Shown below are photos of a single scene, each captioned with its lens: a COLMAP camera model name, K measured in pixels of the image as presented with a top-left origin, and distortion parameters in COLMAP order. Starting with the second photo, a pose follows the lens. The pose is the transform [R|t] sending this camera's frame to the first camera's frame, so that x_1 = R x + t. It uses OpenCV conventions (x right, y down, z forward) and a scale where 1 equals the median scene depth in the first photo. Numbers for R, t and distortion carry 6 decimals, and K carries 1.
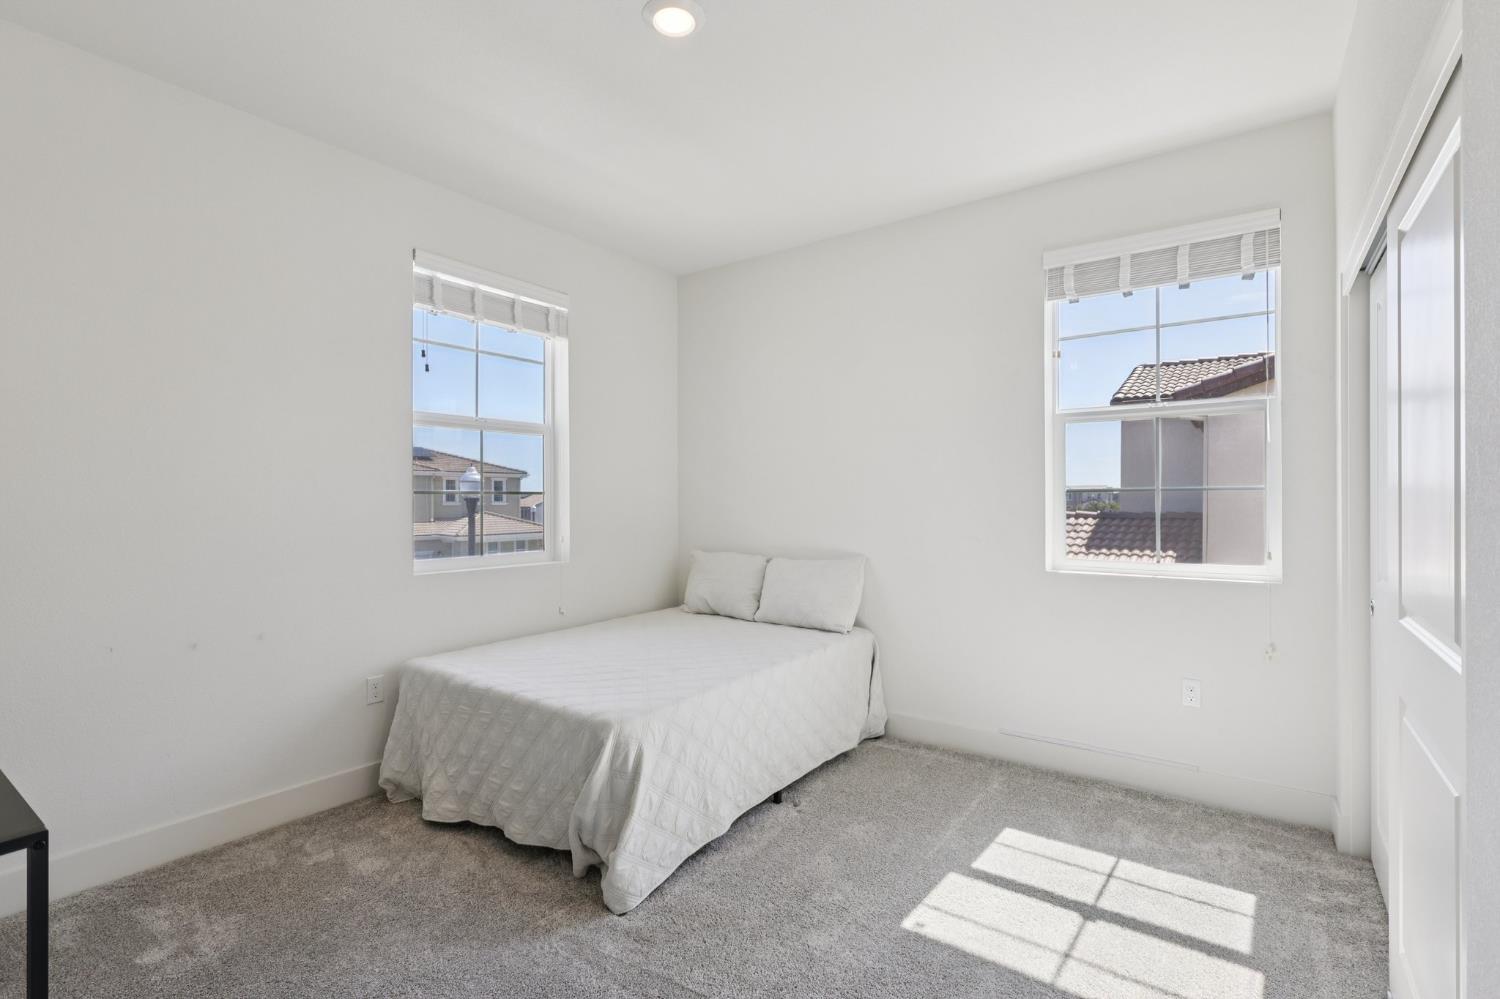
lens RADIAL K [[693.3, 0, 747.3], [0, 693.3, 500.2], [0, 0, 1]] dist [-0.005448, -0.000449]
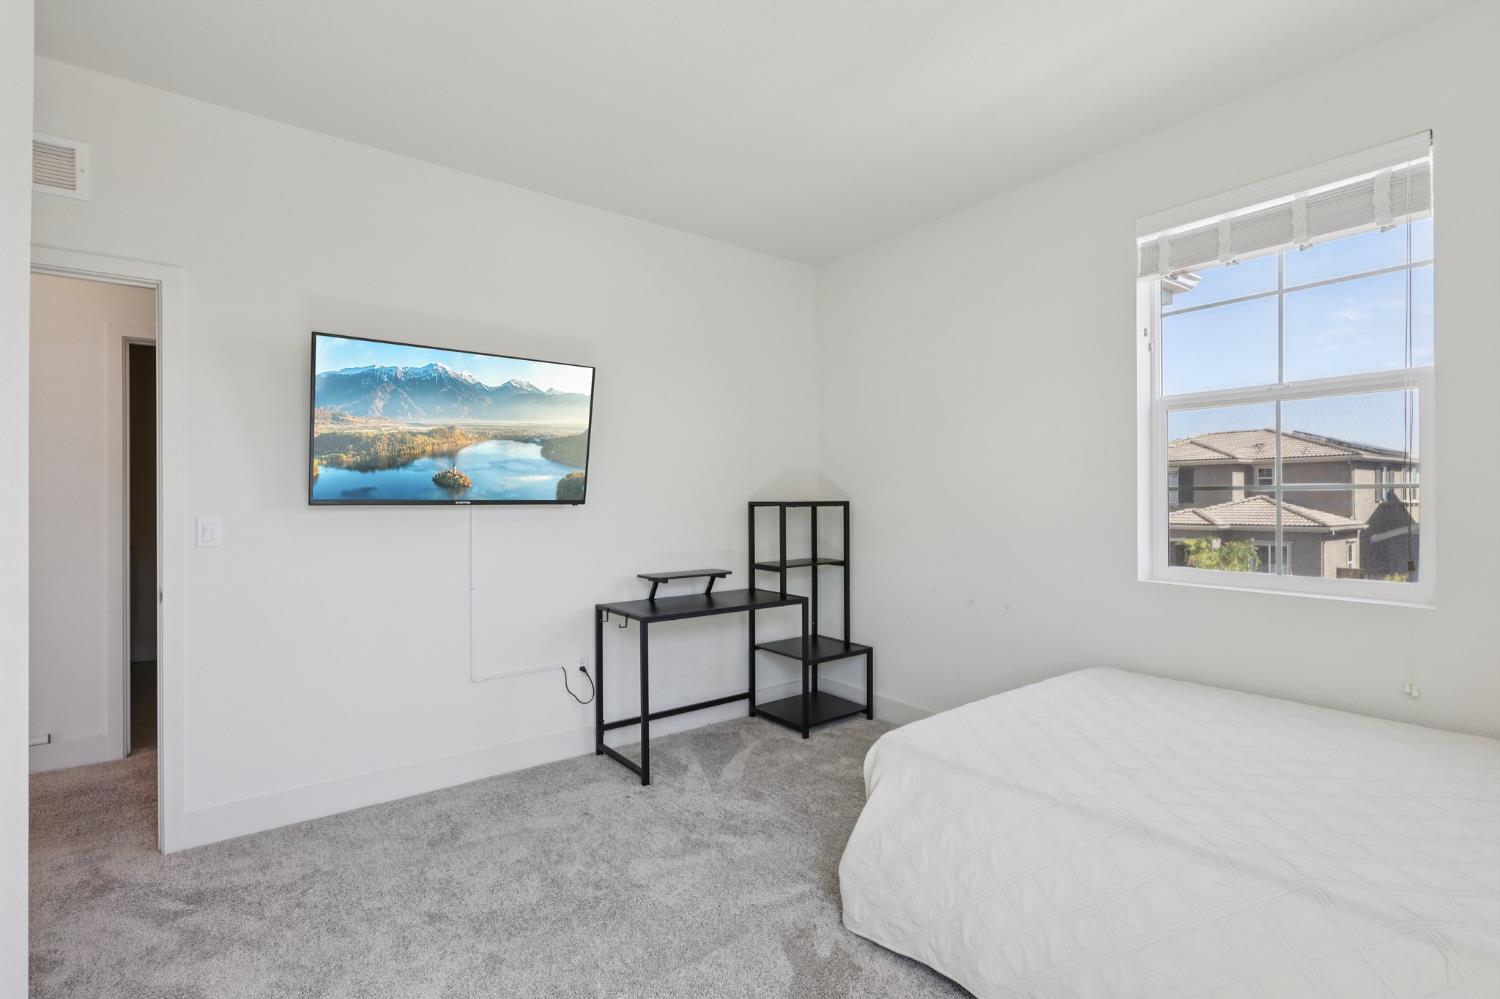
lens RADIAL K [[693.3, 0, 752.5], [0, 693.3, 498.0], [0, 0, 1]] dist [-0.005448, -0.000449]
pose [[-0.291310, 0.003726, -0.956621, 0.486935], [0.001537, 0.999993, 0.003427, -0.003487], [0.956627, -0.000472, -0.291314, 0.718226]]
